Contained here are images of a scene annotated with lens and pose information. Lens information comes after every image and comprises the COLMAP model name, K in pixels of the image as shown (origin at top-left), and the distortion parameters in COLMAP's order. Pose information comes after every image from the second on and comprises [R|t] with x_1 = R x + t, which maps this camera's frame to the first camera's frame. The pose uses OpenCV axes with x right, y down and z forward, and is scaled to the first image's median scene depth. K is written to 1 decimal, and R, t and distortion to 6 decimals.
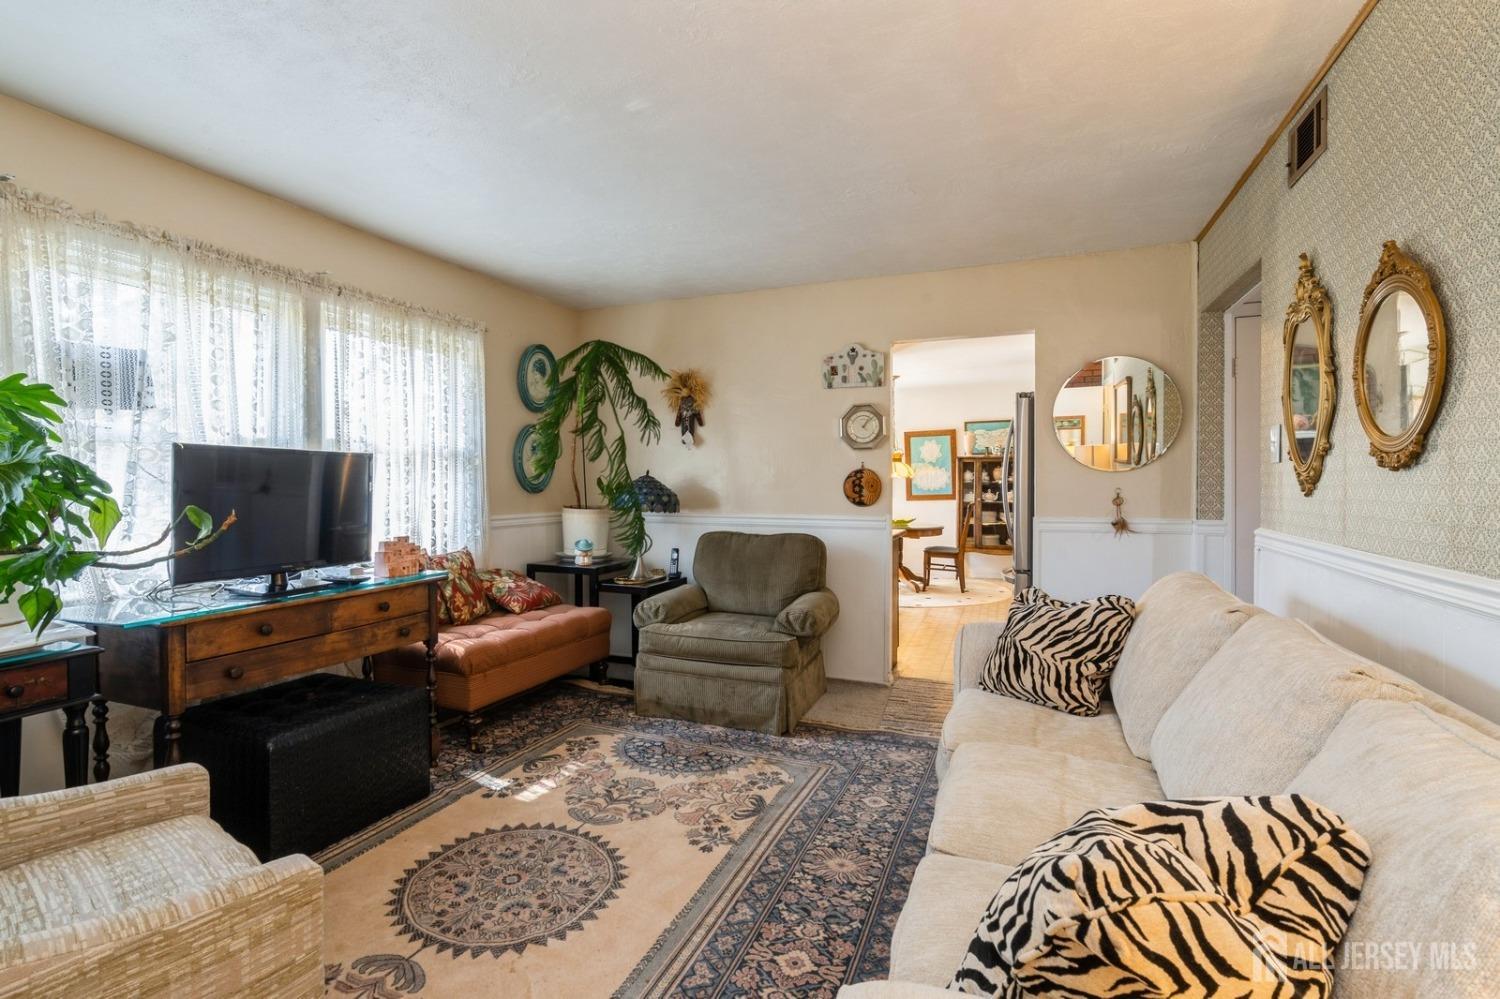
lens RADIAL K [[688.9, 0, 748.9], [0, 688.9, 485.6], [0, 0, 1]] dist [-0.001525, -0.000043]
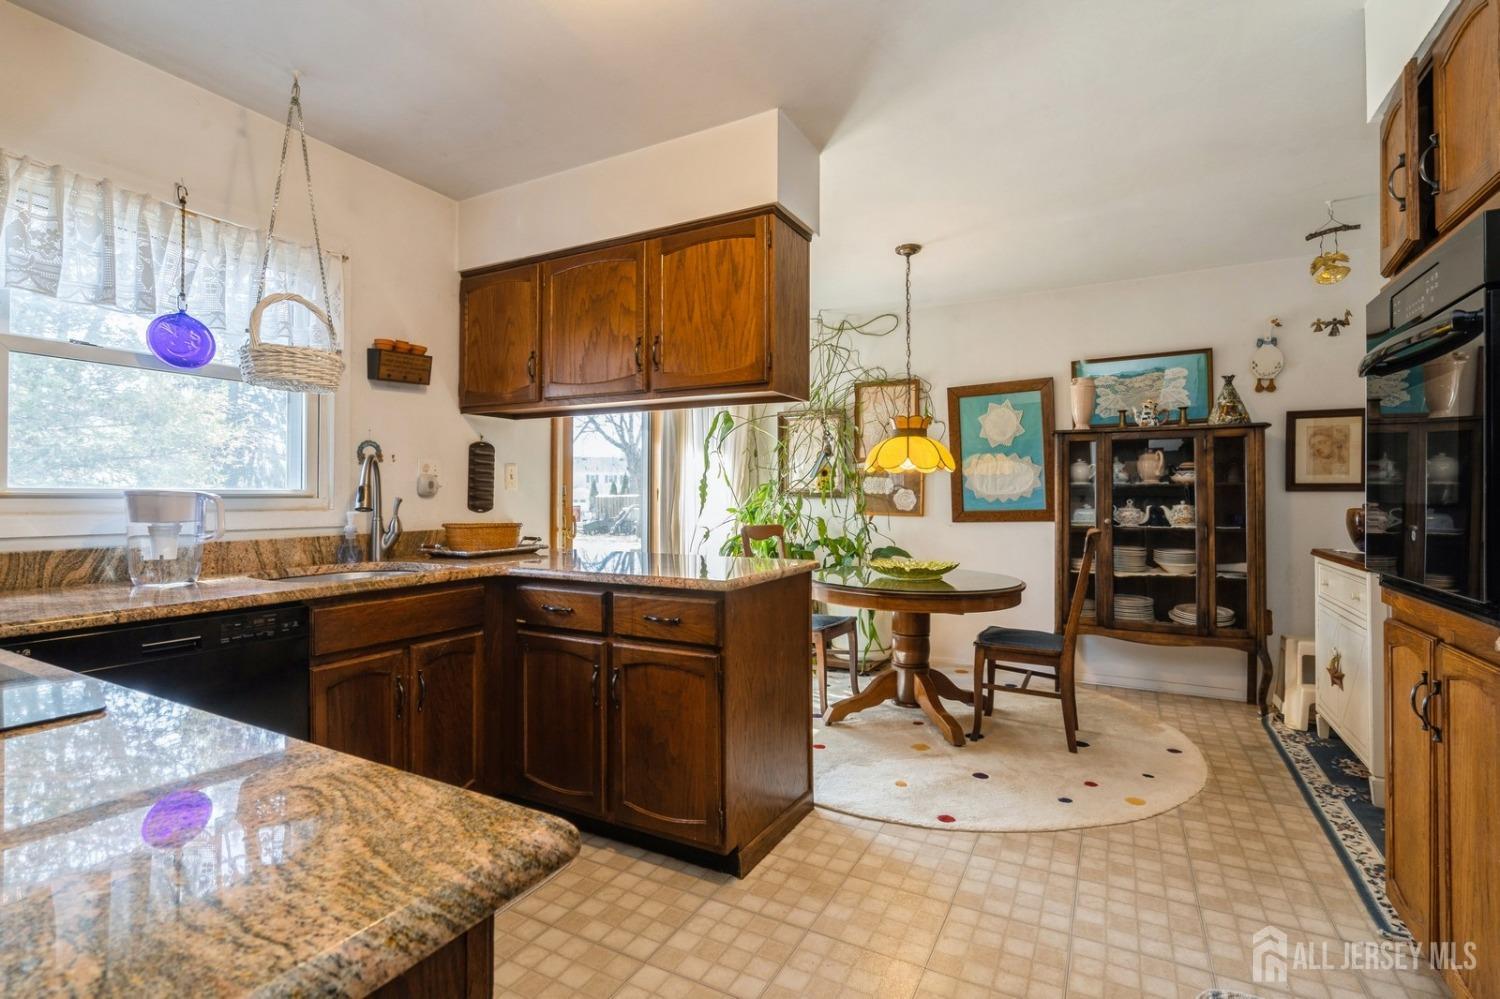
lens RADIAL K [[688.9, 0, 748.9], [0, 688.9, 485.6], [0, 0, 1]] dist [-0.001525, -0.000043]
pose [[0.991834, -0.000303, -0.127536, 0.466783], [-0.002661, 0.999730, -0.023066, 0.023434], [0.127508, 0.023217, 0.991566, 1.536037]]
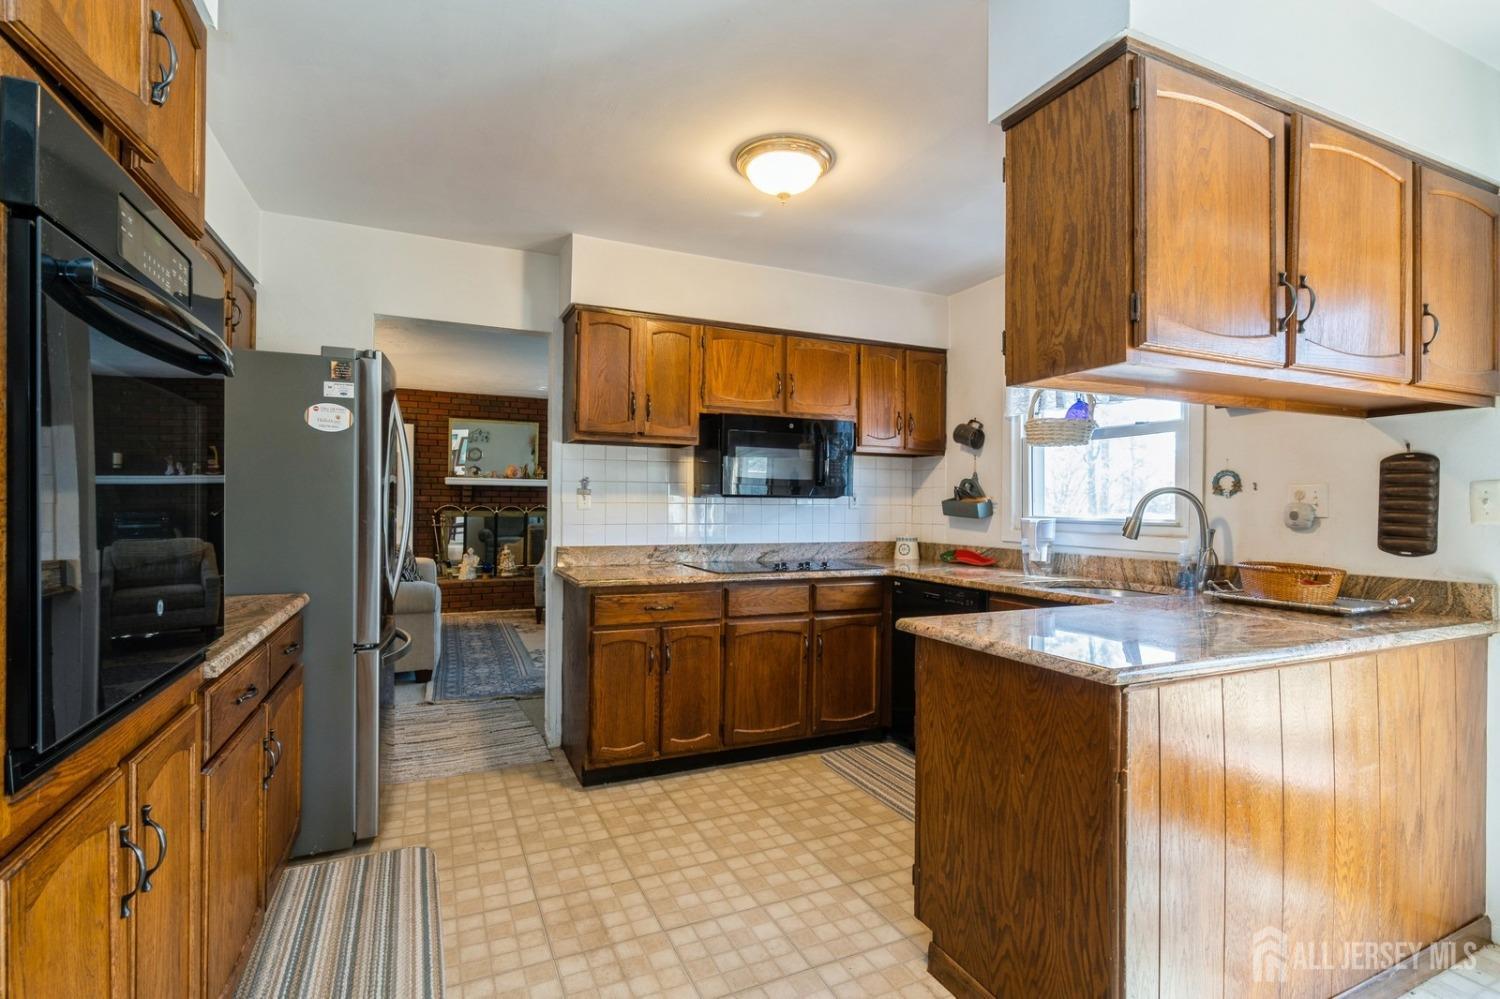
lens RADIAL K [[702.9, 0, 743.7], [0, 702.9, 493.1], [0, 0, 1]] dist [-0.002062, 0.000790]
pose [[-0.703598, -0.015004, -0.710440, 0.973517], [-0.011182, 0.999887, -0.010043, -0.012164], [0.710510, 0.000878, -0.703686, 2.643095]]
